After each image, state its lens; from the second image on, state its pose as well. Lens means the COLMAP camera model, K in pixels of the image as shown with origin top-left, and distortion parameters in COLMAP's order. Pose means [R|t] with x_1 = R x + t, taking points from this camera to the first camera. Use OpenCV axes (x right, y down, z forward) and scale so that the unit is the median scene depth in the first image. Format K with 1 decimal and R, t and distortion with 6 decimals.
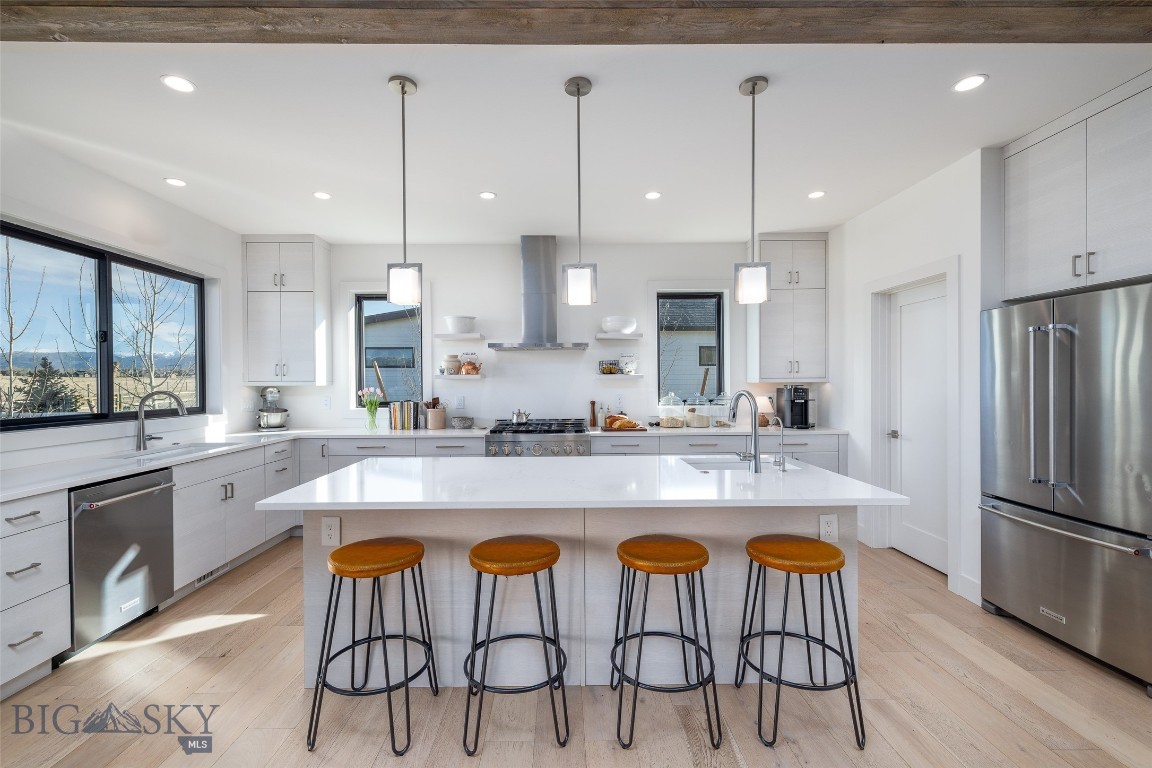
lens RADIAL K [[486.5, 0, 566.0], [0, 486.5, 384.0], [0, 0, 1]] dist [0.004687, 0.001415]
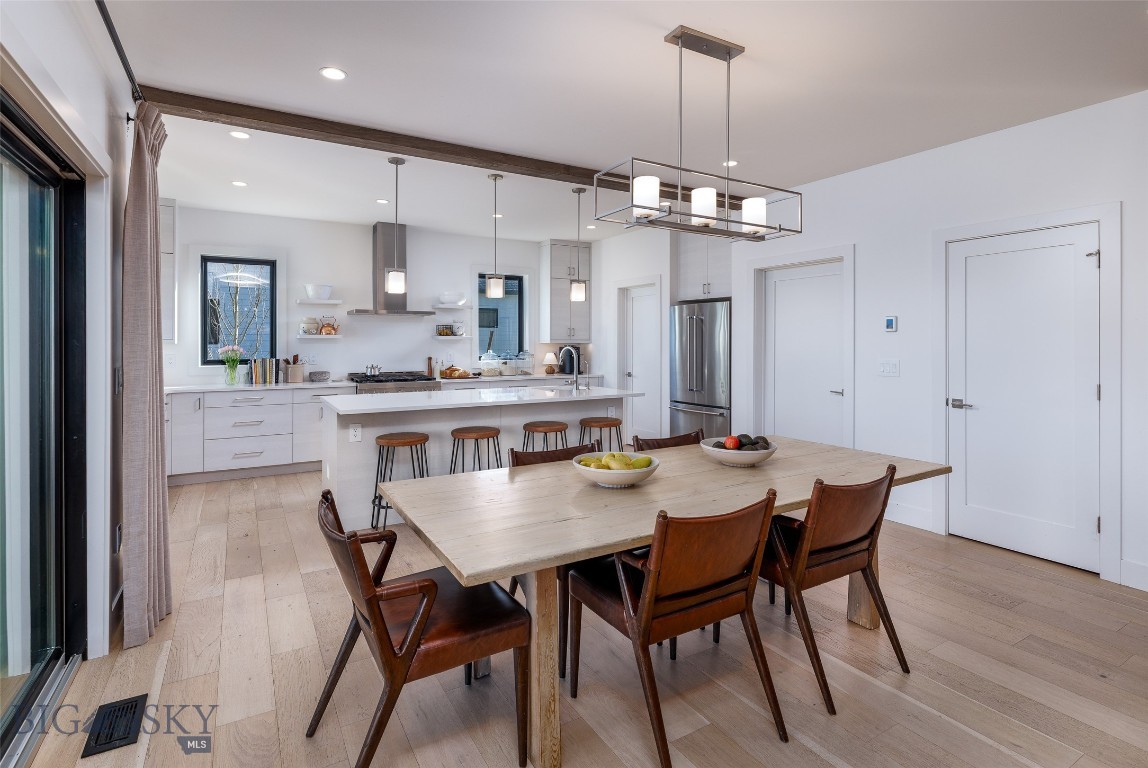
lens RADIAL K [[561.4, 0, 569.3], [0, 561.4, 341.4], [0, 0, 1]] dist [-0.001516, -0.000052]
pose [[0.865987, 0.006041, 0.500030, -0.377843], [-0.002073, 0.999962, -0.008490, 0.006364], [-0.500062, 0.006316, 0.865966, -0.454582]]
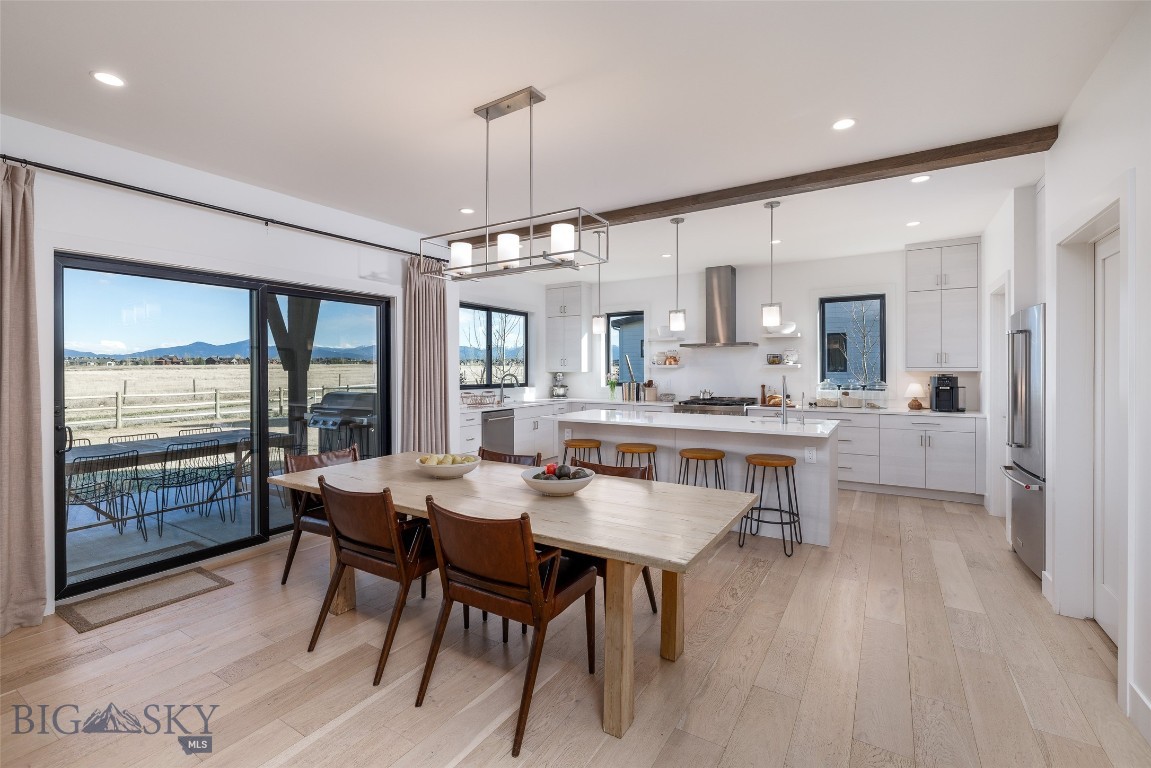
lens RADIAL K [[495.1, 0, 563.7], [0, 495.1, 380.7], [0, 0, 1]] dist [-0.002806, 0.001171]
pose [[0.838207, 0.015129, -0.545142, 0.354432], [-0.004919, 0.999784, 0.020183, -0.000427], [0.545329, -0.014236, 0.838101, -0.446716]]
